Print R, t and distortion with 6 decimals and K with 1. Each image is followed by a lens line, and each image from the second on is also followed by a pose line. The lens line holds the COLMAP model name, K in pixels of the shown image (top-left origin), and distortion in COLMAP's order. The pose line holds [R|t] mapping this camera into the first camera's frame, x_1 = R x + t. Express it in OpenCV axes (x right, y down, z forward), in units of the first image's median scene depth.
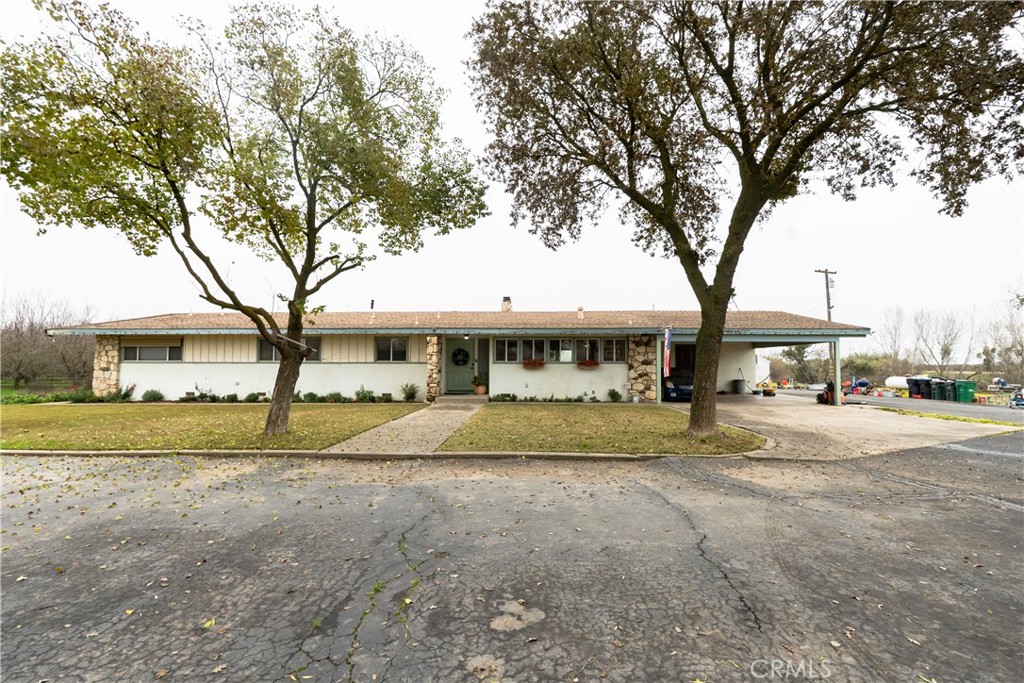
lens RADIAL K [[475.3, 0, 512.0], [0, 475.3, 341.5], [0, 0, 1]] dist [0.000739, 0.000144]
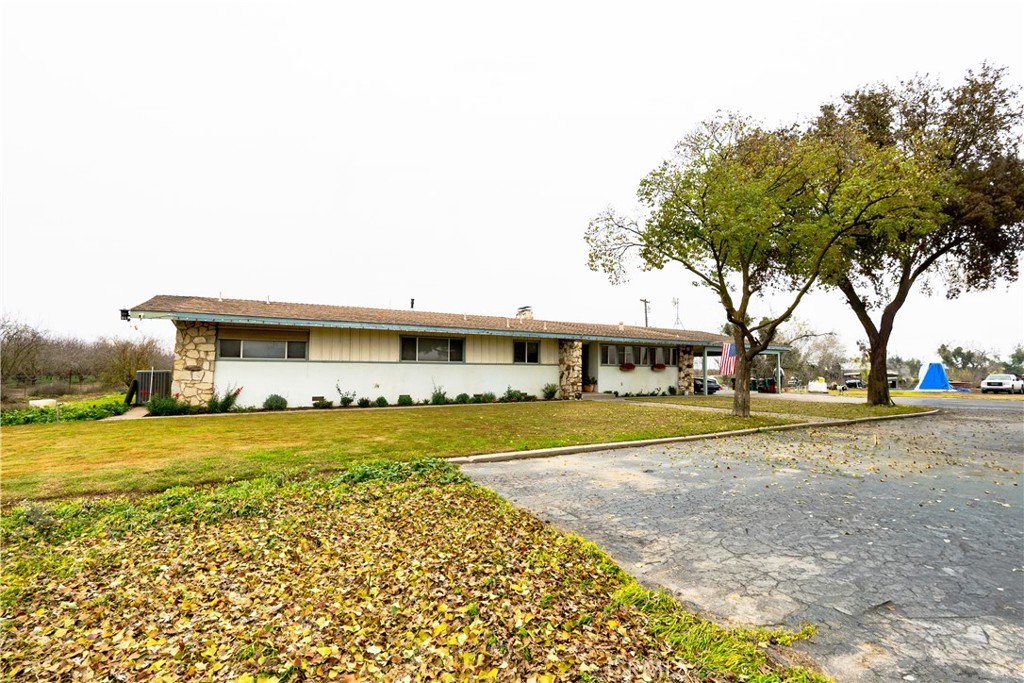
lens RADIAL K [[475.3, 0, 512.0], [0, 475.3, 341.5], [0, 0, 1]] dist [0.000739, 0.000144]
pose [[0.839794, 0.037012, 0.541643, -0.869395], [-0.033143, 0.999308, -0.016900, 0.012621], [-0.541893, -0.003759, 0.840439, 0.117260]]
